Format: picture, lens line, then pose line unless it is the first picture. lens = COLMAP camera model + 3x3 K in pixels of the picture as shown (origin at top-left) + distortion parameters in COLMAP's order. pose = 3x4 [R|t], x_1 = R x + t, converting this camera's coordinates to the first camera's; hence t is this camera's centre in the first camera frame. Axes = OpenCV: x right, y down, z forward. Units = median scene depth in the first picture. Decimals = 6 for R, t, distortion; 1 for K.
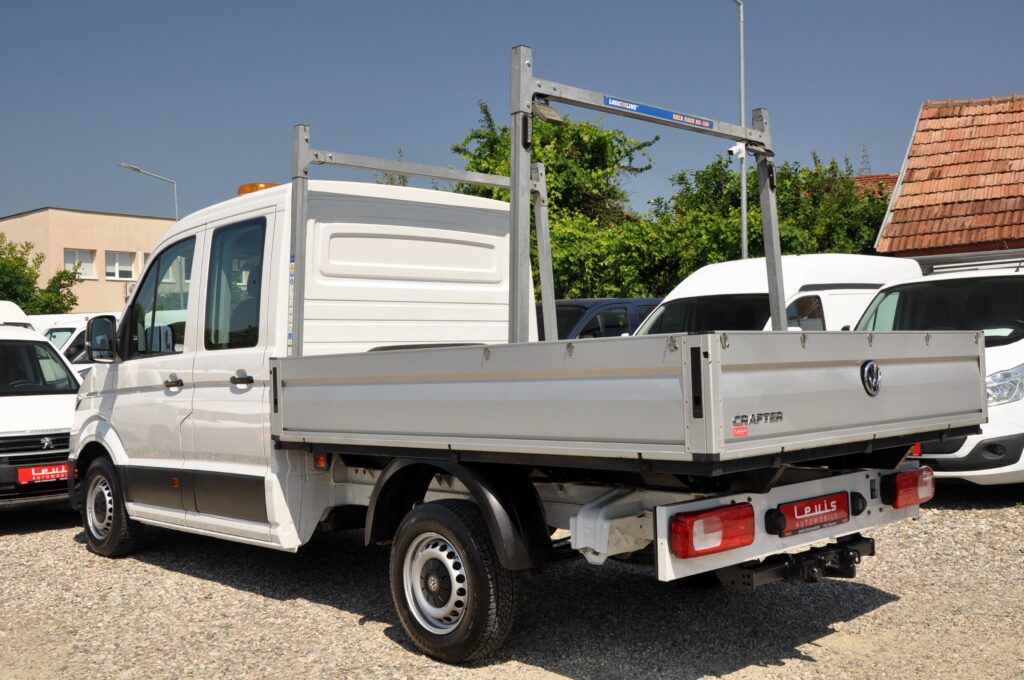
lens RADIAL K [[1045.4, 0, 511.2], [0, 1045.4, 322.9], [0, 0, 1]] dist [0.006532, 0.005201]
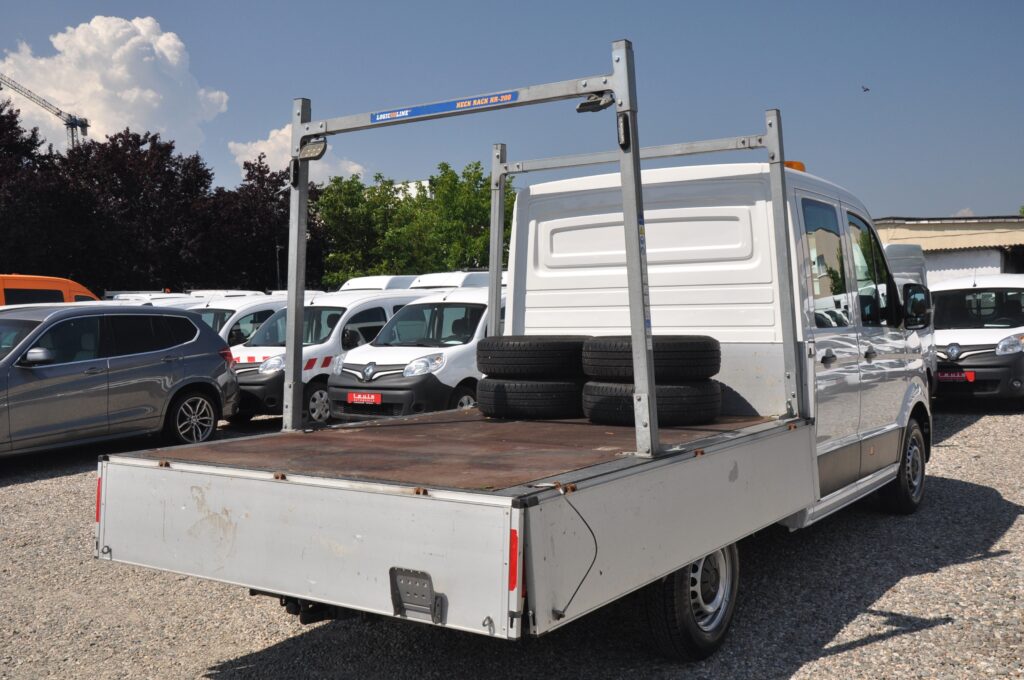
lens RADIAL K [[1040.8, 0, 512.0], [0, 1040.8, 340.0], [0, 0, 1]] dist [0.011572, 0.010827]
pose [[0.217761, 0.052393, -0.974595, 1.190640], [0.049965, 0.996650, 0.064743, -0.056162], [0.974722, -0.062794, 0.214414, 0.942472]]
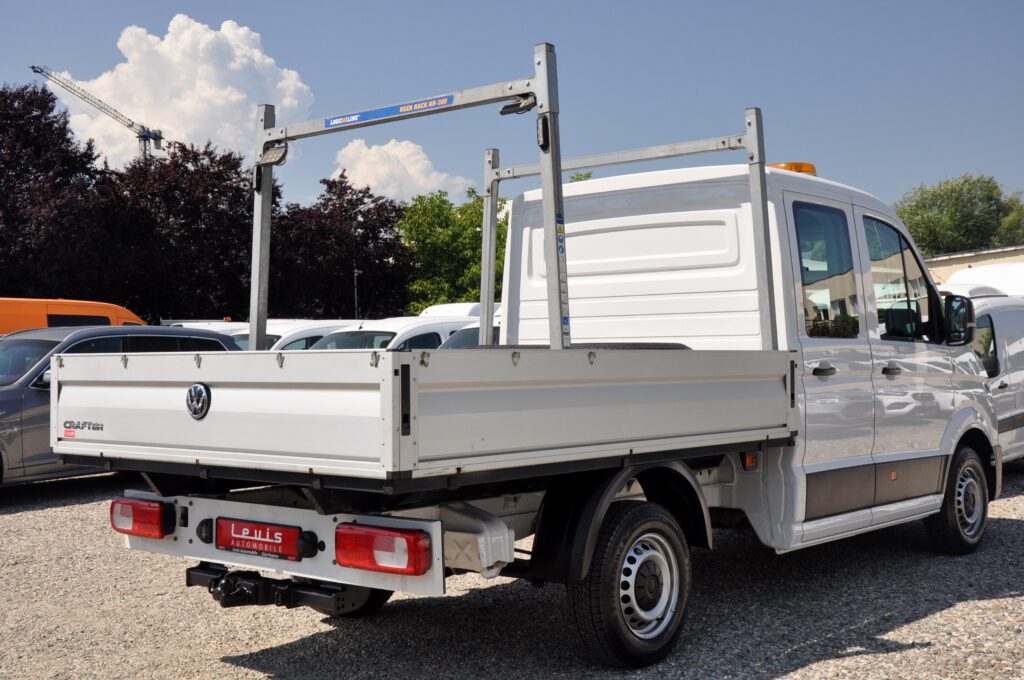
lens RADIAL K [[1221.8, 0, 508.4], [0, 1221.8, 335.8], [0, 0, 1]] dist [0.104318, 0.001754]
pose [[0.107631, 0.014534, -0.994085, 1.403654], [0.047723, 0.998665, 0.019768, -0.015679], [0.993045, -0.049569, 0.106794, 1.088139]]
